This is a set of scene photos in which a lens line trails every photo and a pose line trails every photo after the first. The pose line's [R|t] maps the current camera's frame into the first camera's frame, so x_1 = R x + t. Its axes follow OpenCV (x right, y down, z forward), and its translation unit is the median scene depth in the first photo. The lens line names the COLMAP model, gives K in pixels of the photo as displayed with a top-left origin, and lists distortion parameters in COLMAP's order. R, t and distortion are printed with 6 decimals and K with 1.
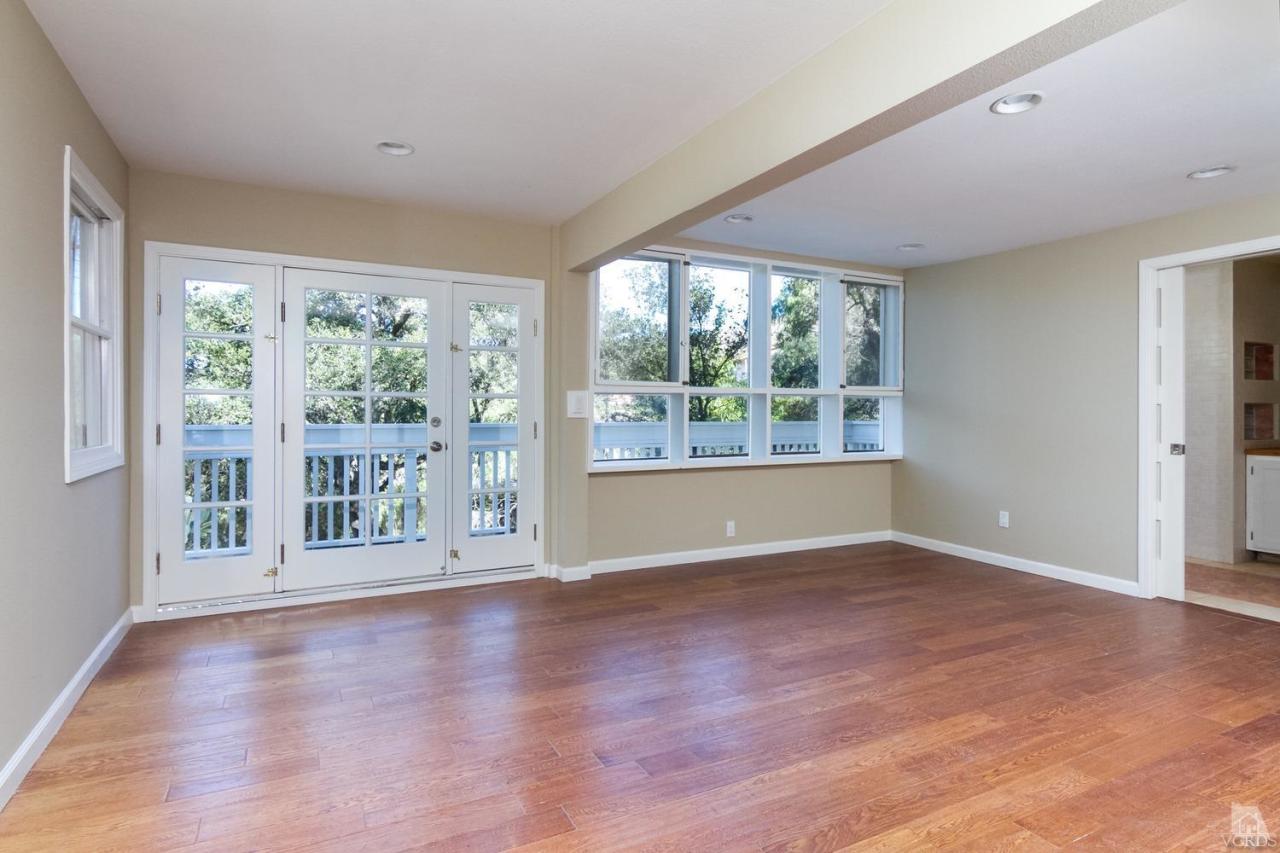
lens RADIAL K [[737.3, 0, 640.0], [0, 737.3, 426.5], [0, 0, 1]] dist [-0.001311, -0.000320]
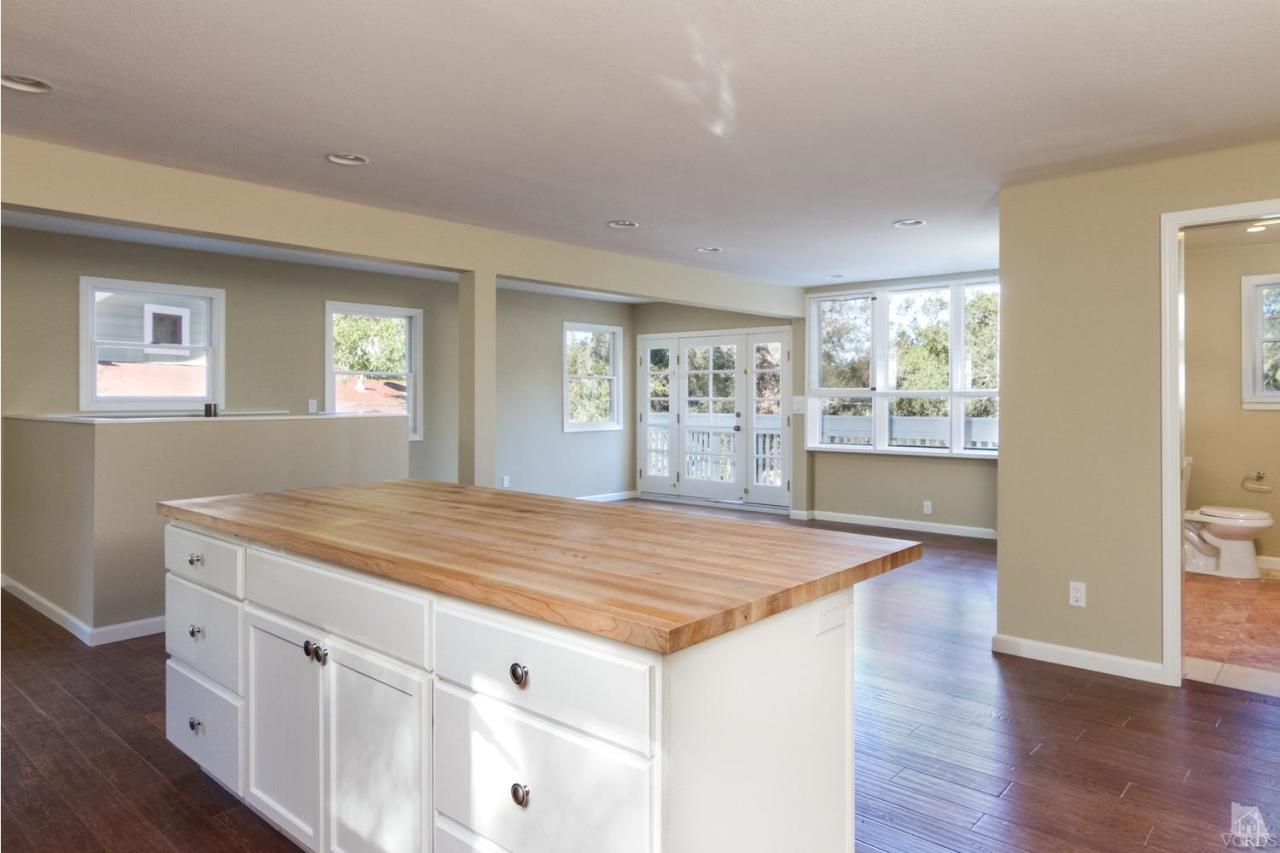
lens RADIAL K [[836.0, 0, 640.0], [0, 836.0, 426.5], [0, 0, 1]] dist [0.001638, 0.000725]
pose [[0.352821, 0.038208, -0.934910, 1.216783], [-0.015338, 0.999268, 0.035050, -0.034950], [0.935565, 0.001973, 0.353149, 0.063790]]
